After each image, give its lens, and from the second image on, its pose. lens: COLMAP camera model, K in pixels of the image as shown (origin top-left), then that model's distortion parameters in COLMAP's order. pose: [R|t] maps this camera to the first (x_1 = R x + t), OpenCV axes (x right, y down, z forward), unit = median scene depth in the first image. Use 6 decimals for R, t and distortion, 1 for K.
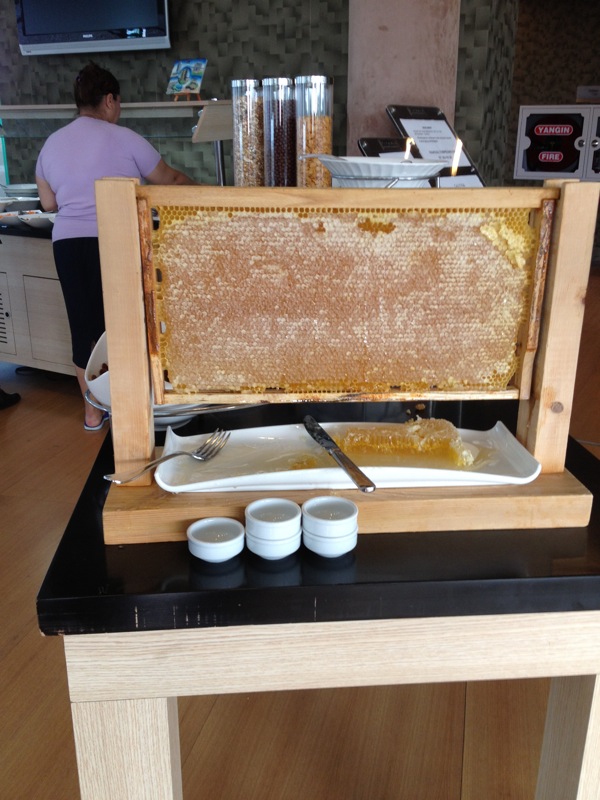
lens RADIAL K [[813.8, 0, 298.5], [0, 813.8, 400.1], [0, 0, 1]] dist [0.030924, 0.000000]
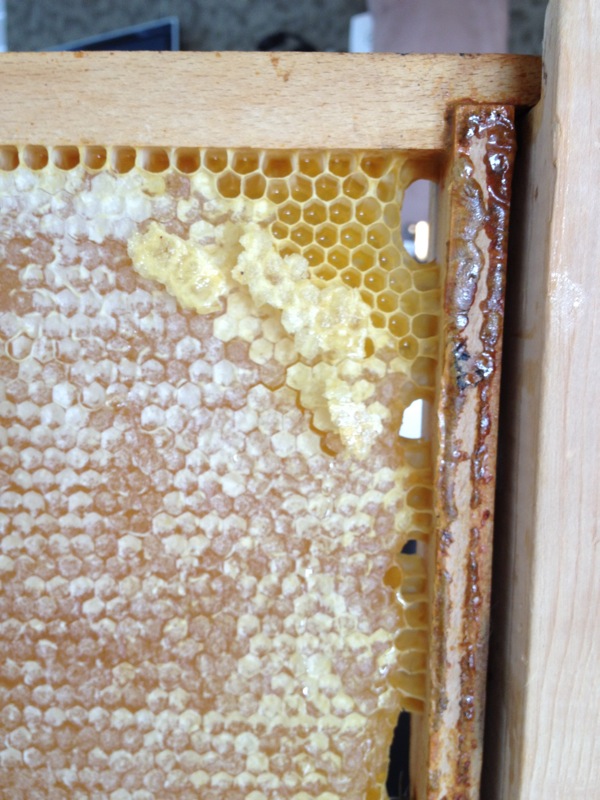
lens RADIAL K [[813.8, 0, 301.3], [0, 813.8, 398.9], [0, 0, 1]] dist [0.030924, 0.000000]
pose [[0.994034, 0.021234, -0.106987, 0.278645], [-0.043807, 0.976002, -0.213307, -0.131999], [0.099890, 0.216722, 0.971110, 0.805329]]
